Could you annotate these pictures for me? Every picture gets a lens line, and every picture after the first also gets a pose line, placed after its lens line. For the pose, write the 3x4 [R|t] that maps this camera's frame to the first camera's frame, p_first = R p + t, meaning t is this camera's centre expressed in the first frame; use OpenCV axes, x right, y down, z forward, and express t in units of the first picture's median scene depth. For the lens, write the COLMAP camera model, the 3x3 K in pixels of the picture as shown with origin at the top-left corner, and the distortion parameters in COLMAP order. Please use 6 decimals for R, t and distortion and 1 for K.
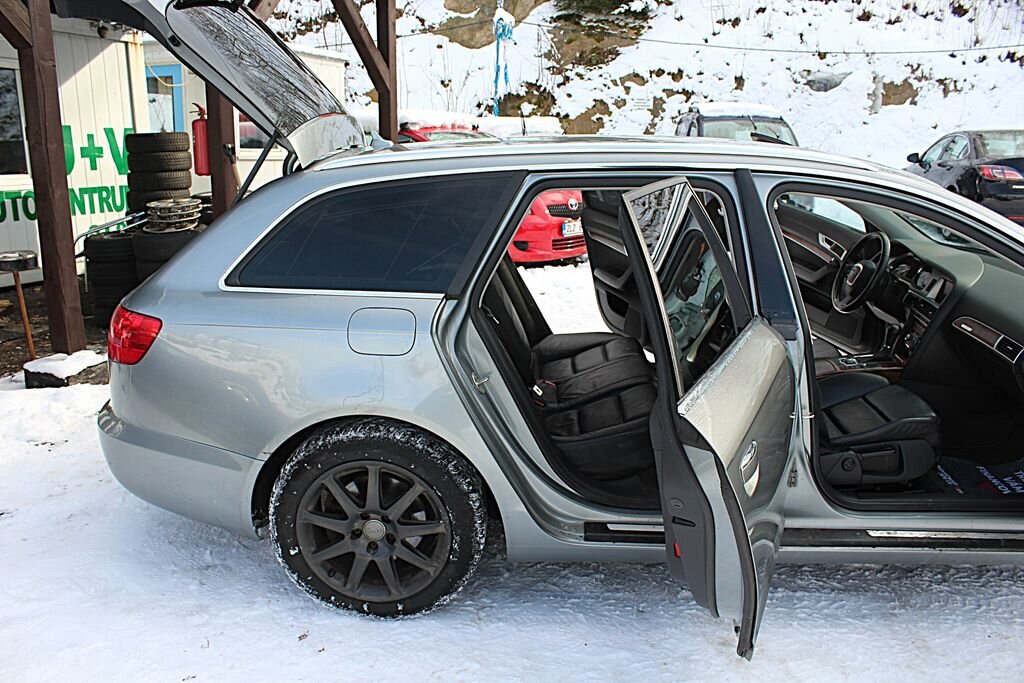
lens RADIAL K [[843.3, 0, 511.0], [0, 843.3, 347.5], [0, 0, 1]] dist [-0.166134, 0.144234]
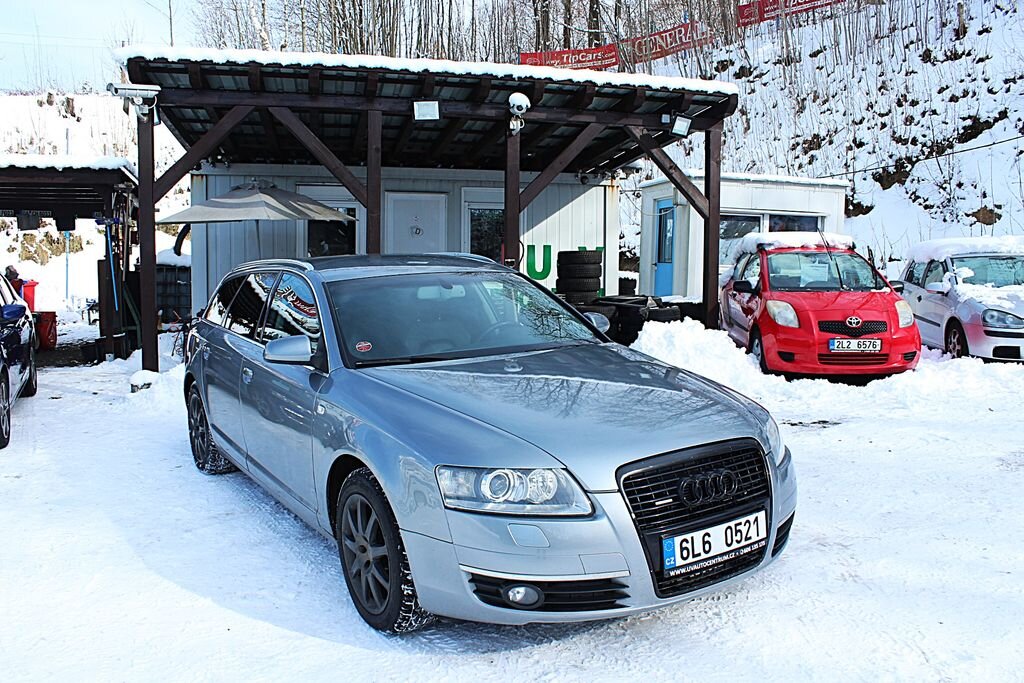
lens RADIAL K [[847.6, 0, 510.8], [0, 847.6, 347.8], [0, 0, 1]] dist [-0.166353, 0.147415]
pose [[0.572408, 0.080323, -0.816025, 0.731375], [-0.194721, 0.980038, -0.040121, -0.022561], [0.796513, 0.181863, 0.576622, 0.114712]]
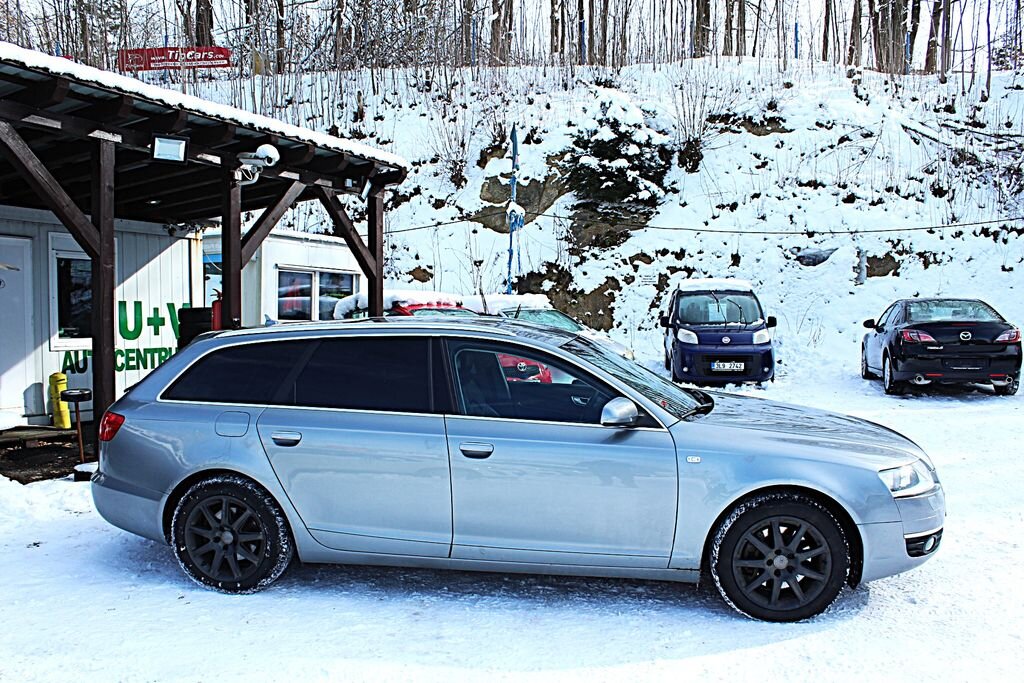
lens RADIAL K [[847.6, 0, 510.8], [0, 847.6, 347.8], [0, 0, 1]] dist [-0.166353, 0.147415]
pose [[0.994317, 0.000954, -0.106456, 0.213209], [-0.022020, 0.980178, -0.196889, 0.053883], [0.104158, 0.198115, 0.974629, -0.248572]]
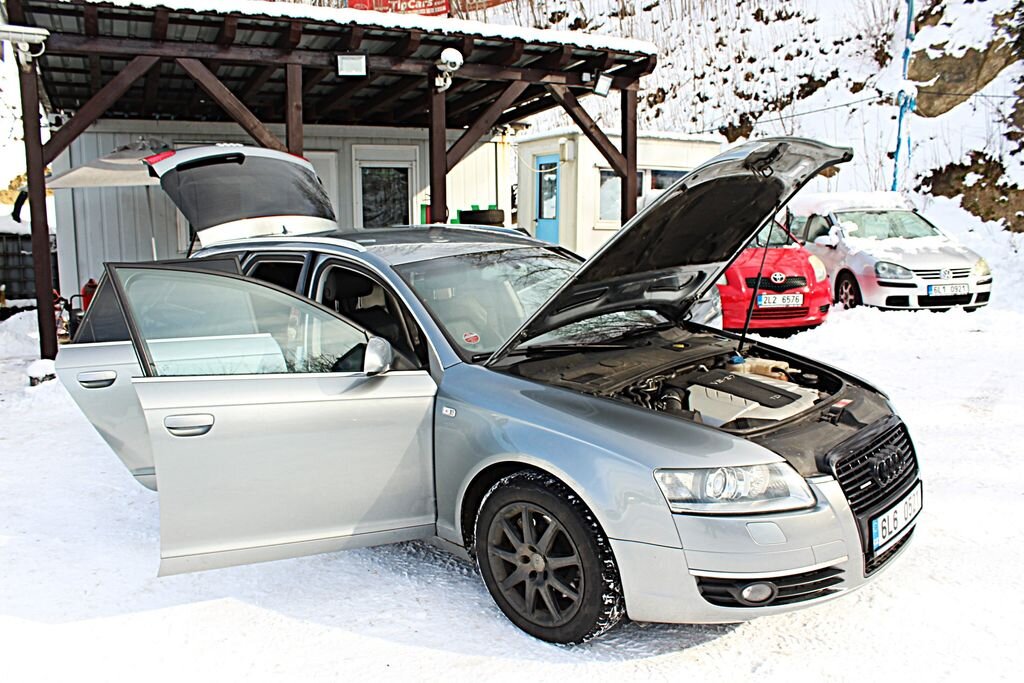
lens RADIAL K [[851.2, 0, 510.0], [0, 851.2, 345.8], [0, 0, 1]] dist [-0.166201, 0.146145]
pose [[0.745902, 0.093112, -0.659516, 0.590056], [-0.144601, 0.989202, -0.023884, -0.013769], [0.650170, 0.113182, 0.751311, -0.004568]]
